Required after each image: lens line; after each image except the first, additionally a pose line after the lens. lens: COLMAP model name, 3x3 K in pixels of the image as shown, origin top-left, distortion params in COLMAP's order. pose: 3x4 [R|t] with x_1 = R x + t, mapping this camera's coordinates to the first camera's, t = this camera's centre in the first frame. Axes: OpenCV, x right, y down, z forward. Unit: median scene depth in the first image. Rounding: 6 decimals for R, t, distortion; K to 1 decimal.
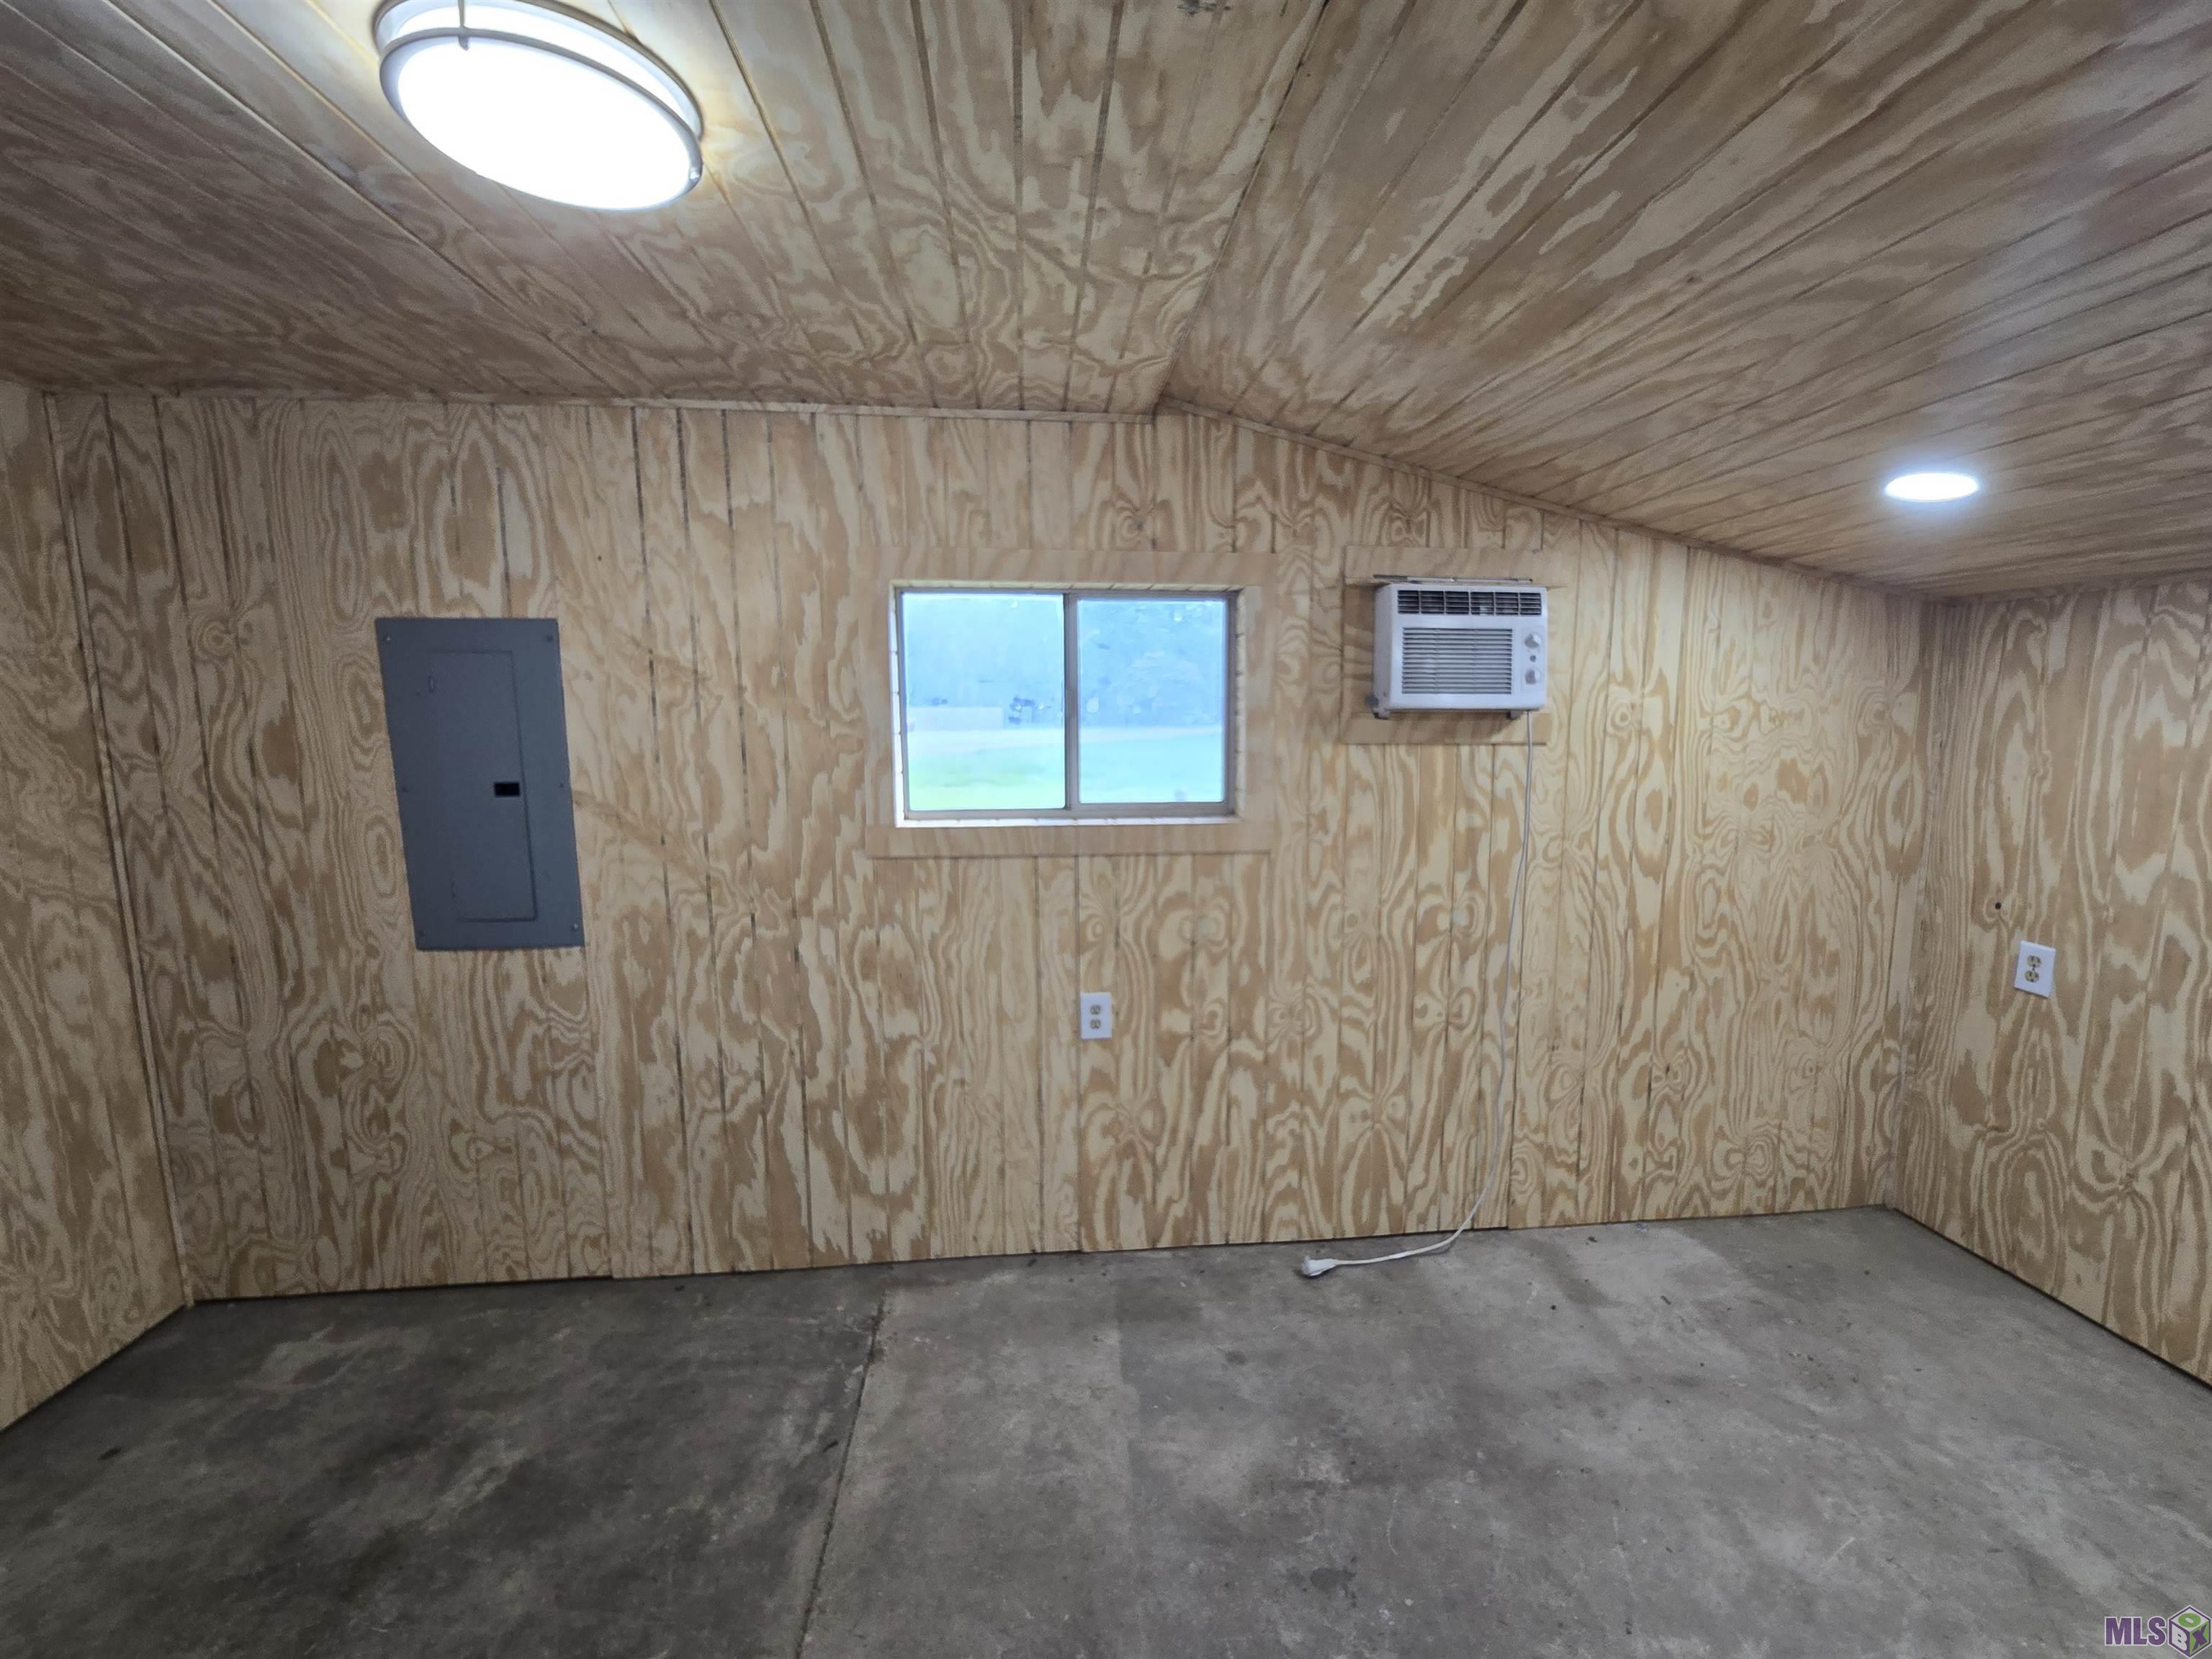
lens RADIAL K [[906.4, 0, 1102.7], [0, 906.4, 828.8], [0, 0, 1]] dist [-0.001584, -0.000882]
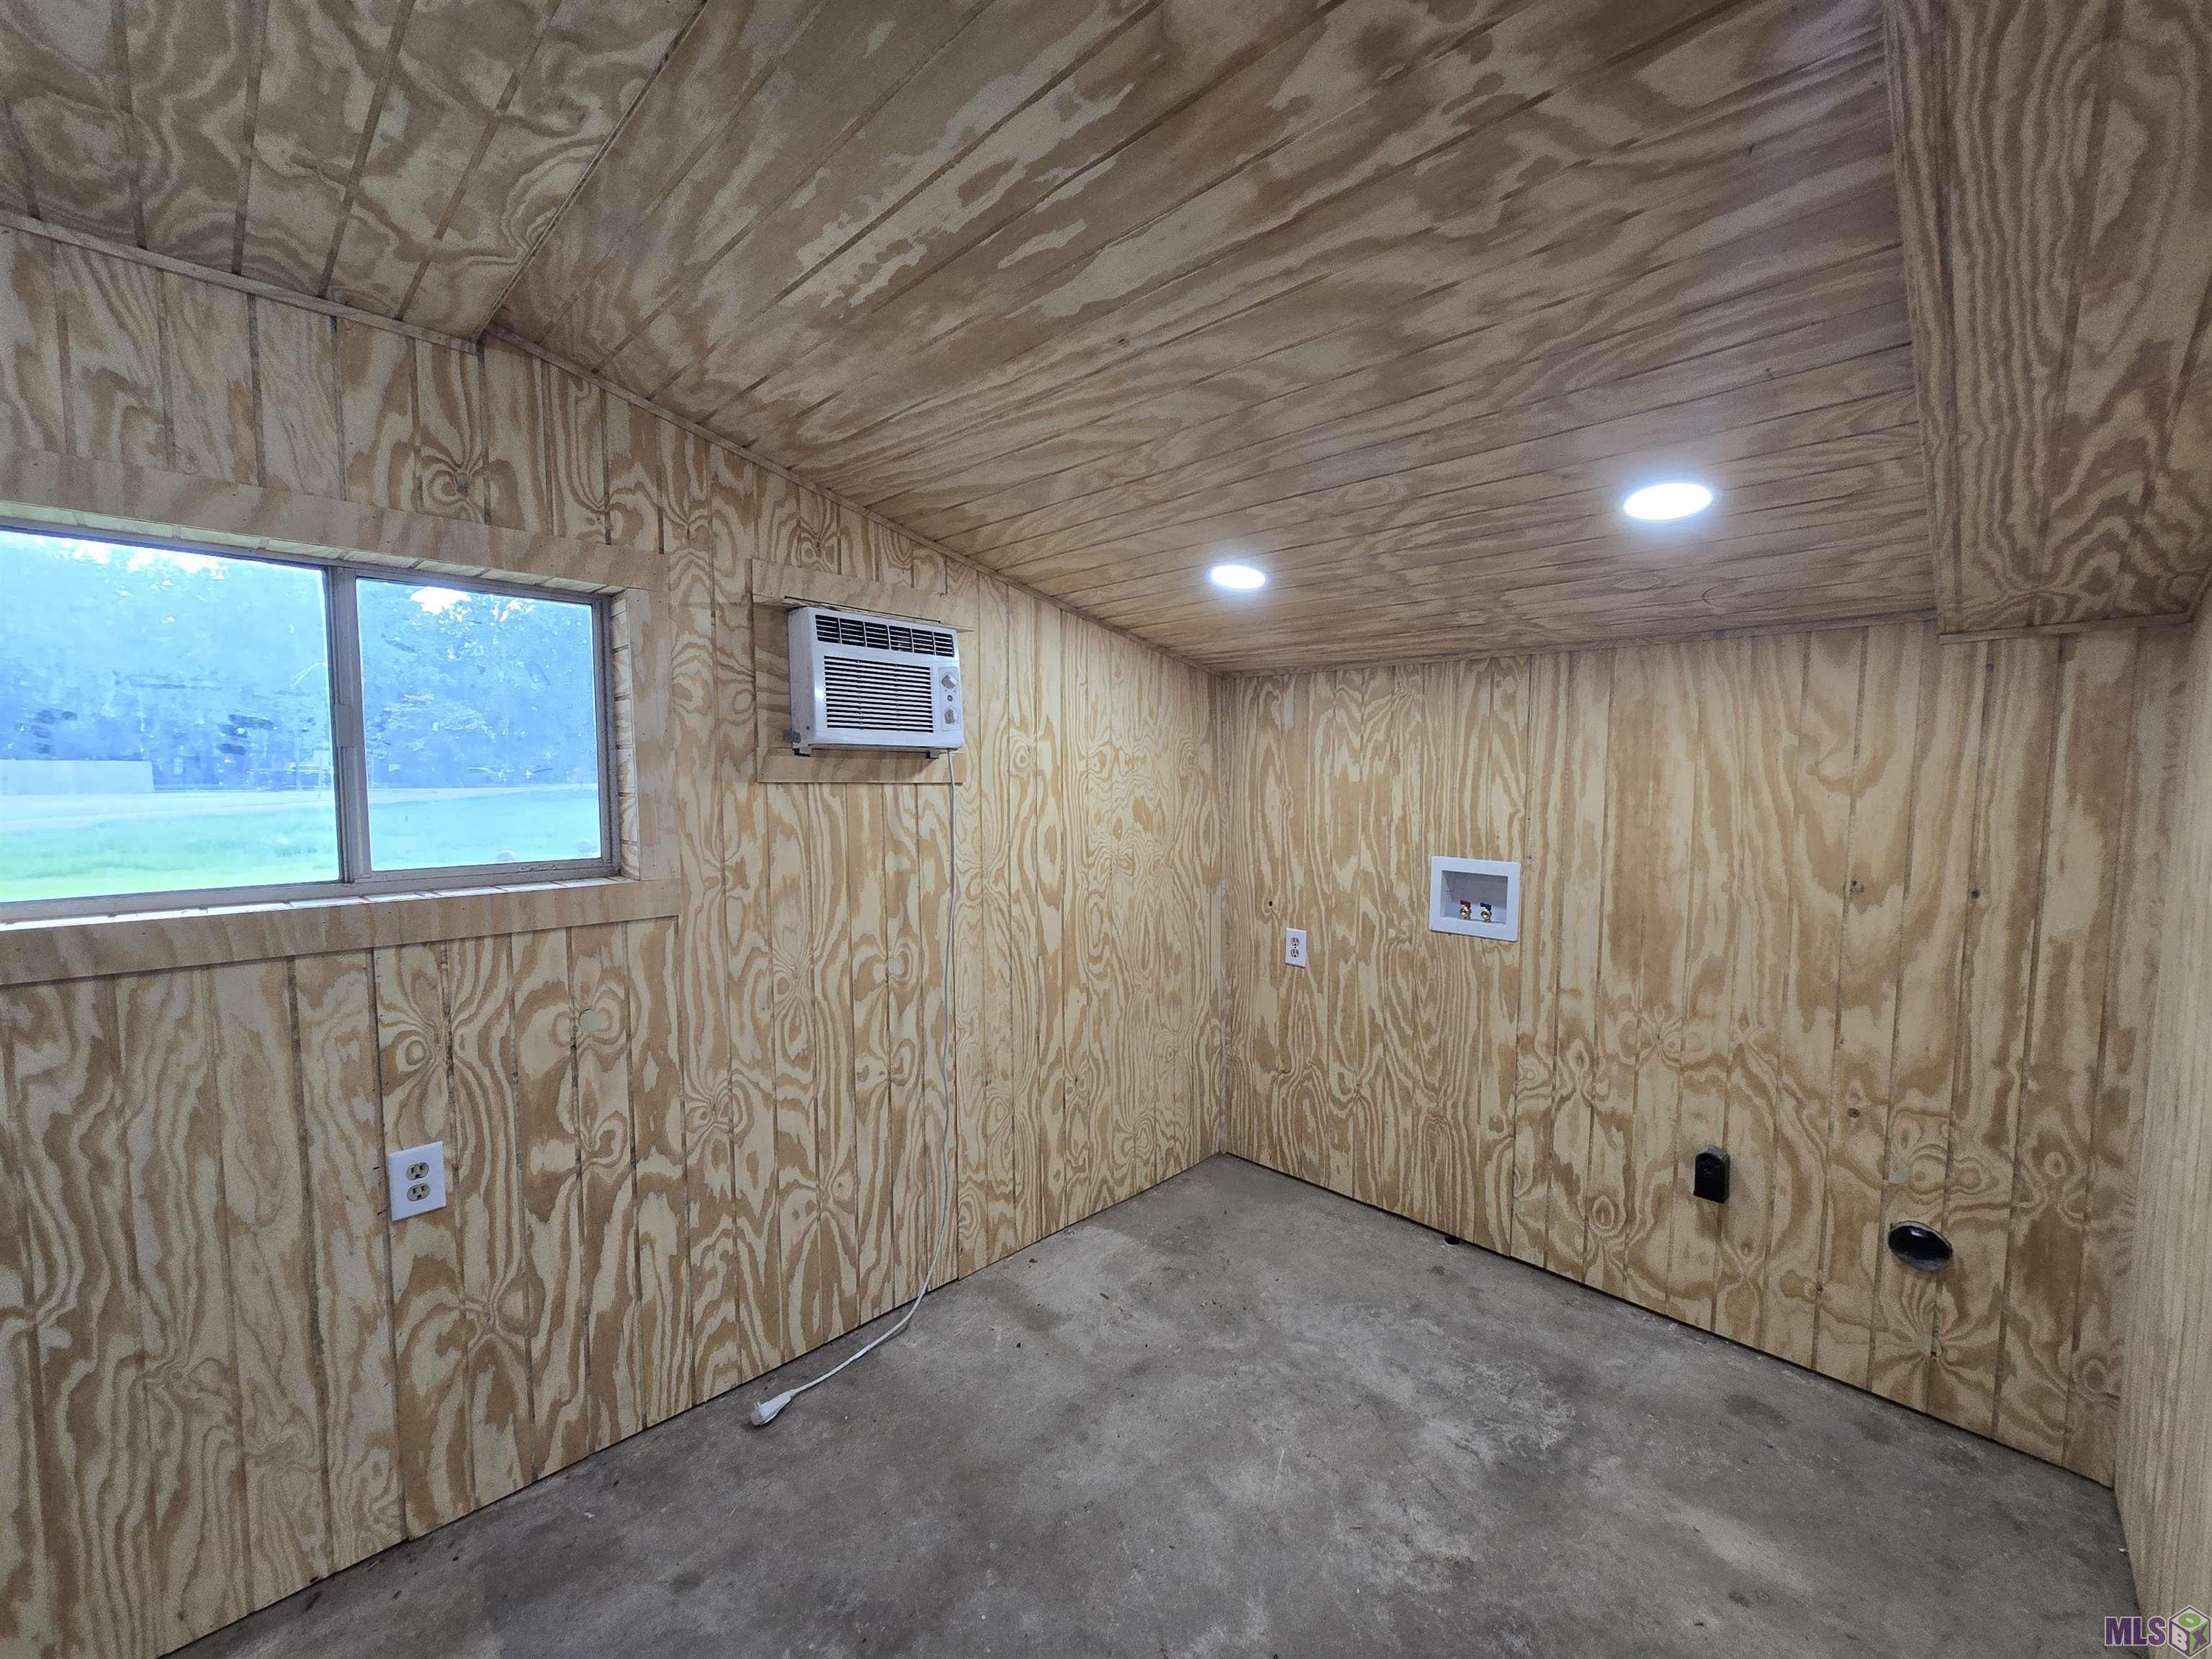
lens RADIAL K [[906.4, 0, 1117.3], [0, 906.4, 830.6], [0, 0, 1]] dist [-0.001584, -0.000882]
pose [[0.760369, -0.035718, 0.648509, -0.041393], [0.075937, 0.996528, -0.034149, 0.006842], [-0.645037, 0.075211, 0.760441, 0.122206]]
